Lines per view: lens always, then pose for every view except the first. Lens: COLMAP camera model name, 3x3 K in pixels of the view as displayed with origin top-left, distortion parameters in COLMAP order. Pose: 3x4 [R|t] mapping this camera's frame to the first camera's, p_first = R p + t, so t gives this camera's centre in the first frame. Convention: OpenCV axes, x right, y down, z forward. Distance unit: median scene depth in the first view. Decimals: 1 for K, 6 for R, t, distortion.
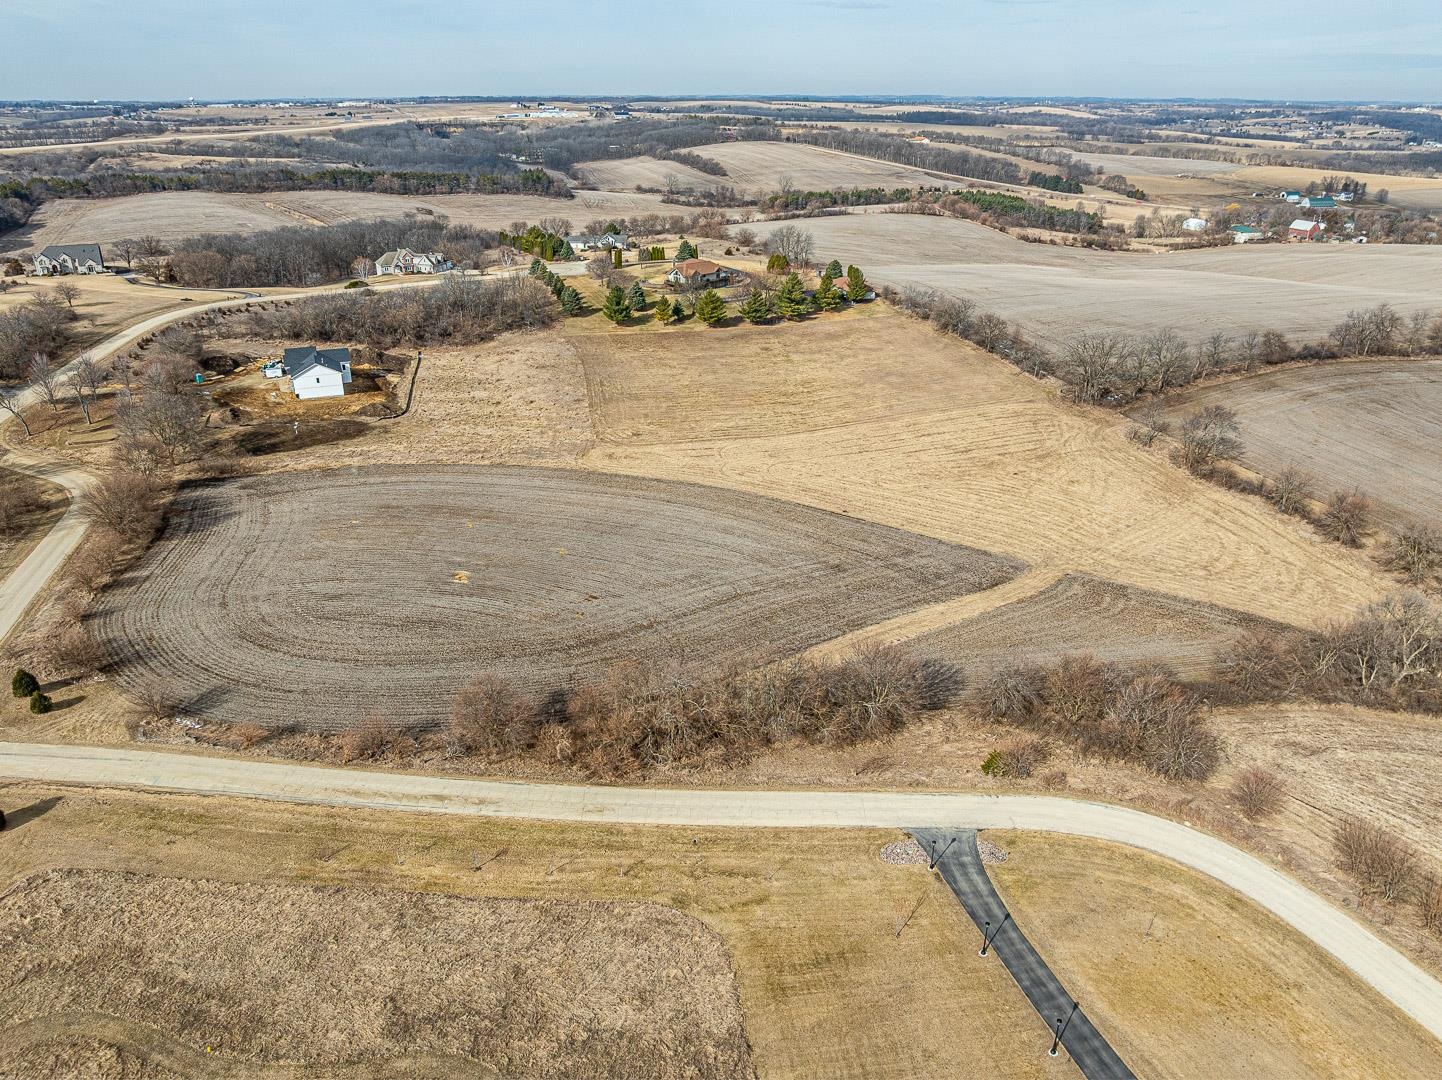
lens RADIAL K [[1015.6, 0, 721.0], [0, 1015.6, 540.0], [0, 0, 1]] dist [-0.048259, 0.017922]
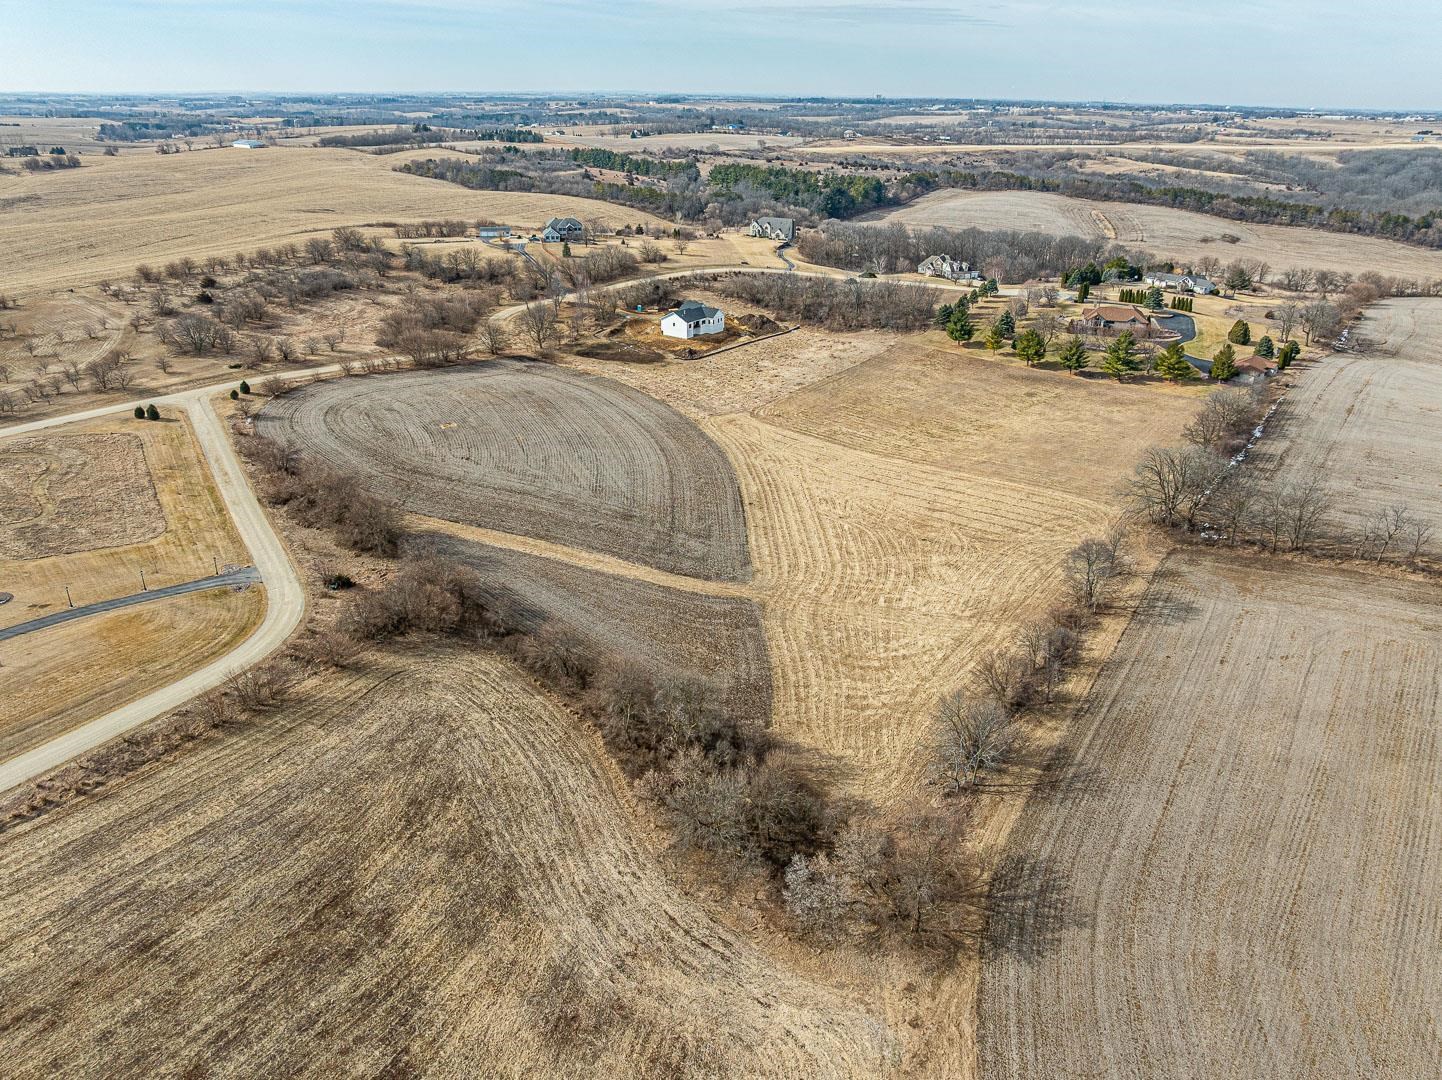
lens RADIAL K [[1015.6, 0, 721.0], [0, 1015.6, 540.0], [0, 0, 1]] dist [-0.048259, 0.017922]
pose [[0.542817, 0.347153, -0.764745, 0.846770], [-0.351435, 0.920907, 0.168593, -0.146134], [0.762787, 0.177243, 0.621885, 0.226901]]
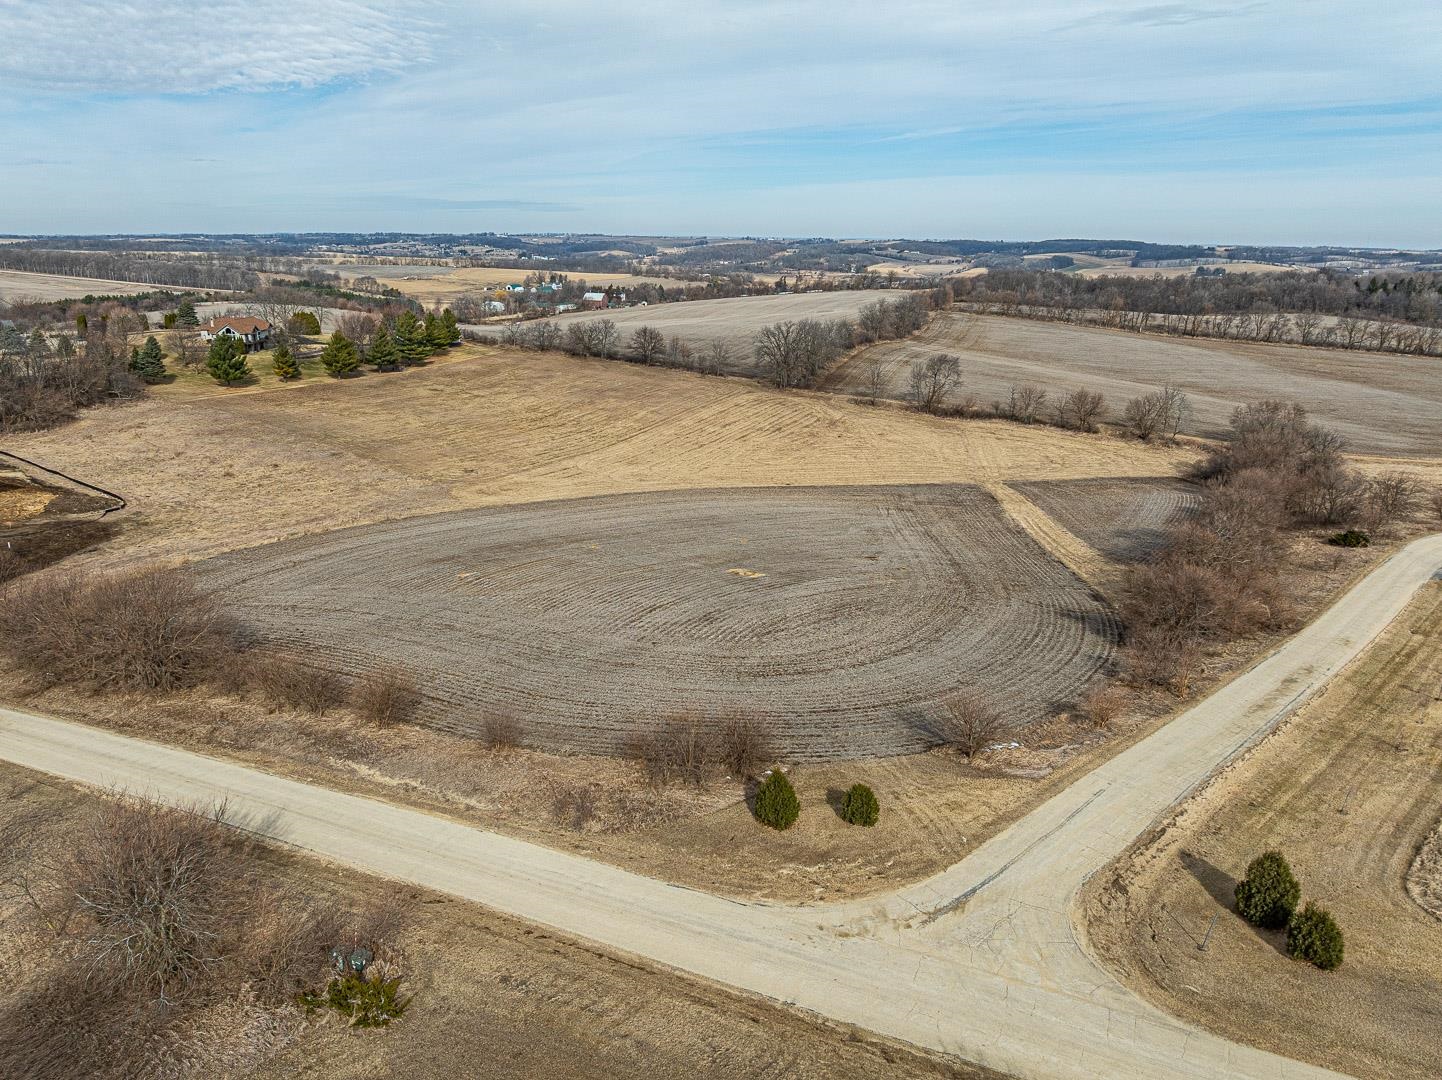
lens RADIAL K [[1013.2, 0, 721.0], [0, 1013.2, 540.0], [0, 0, 1]] dist [-0.042397, 0.005908]
pose [[0.694541, -0.202948, 0.690236, -0.502676], [0.284708, 0.958603, -0.004628, 0.007550], [-0.660723, 0.199730, 0.723570, 0.306639]]
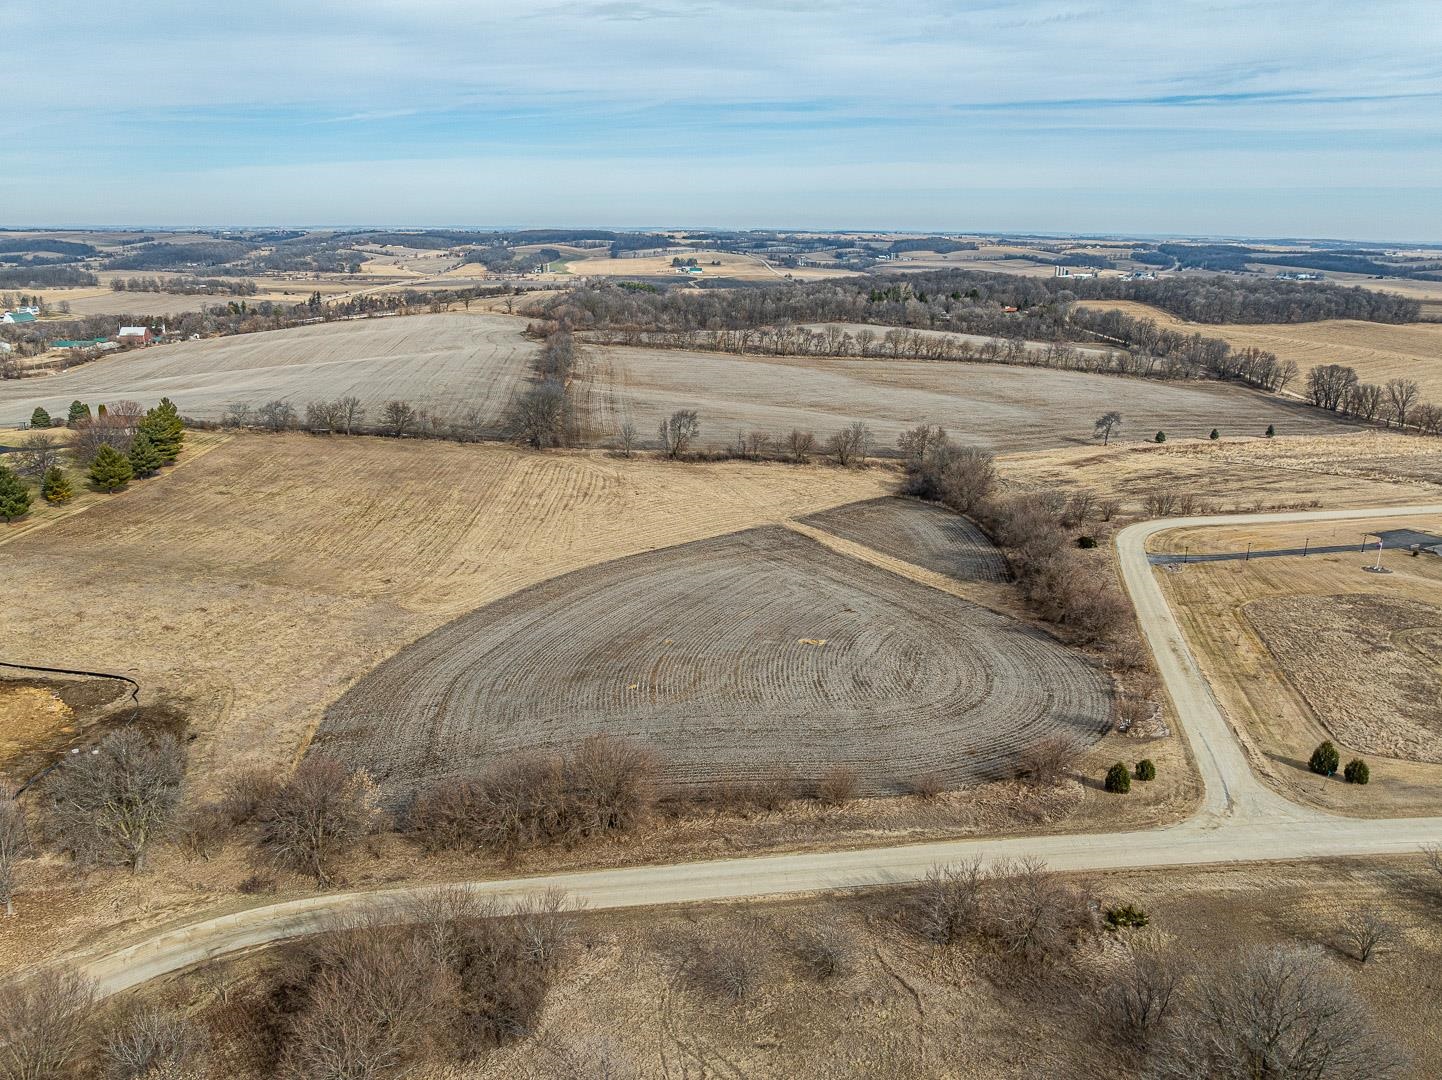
lens RADIAL K [[1013.2, 0, 721.0], [0, 1013.2, 540.0], [0, 0, 1]] dist [-0.042397, 0.005908]
pose [[0.261614, -0.286314, 0.921728, -0.770220], [0.383862, 0.907076, 0.172811, -0.173114], [-0.885555, 0.308607, 0.347209, 0.452610]]
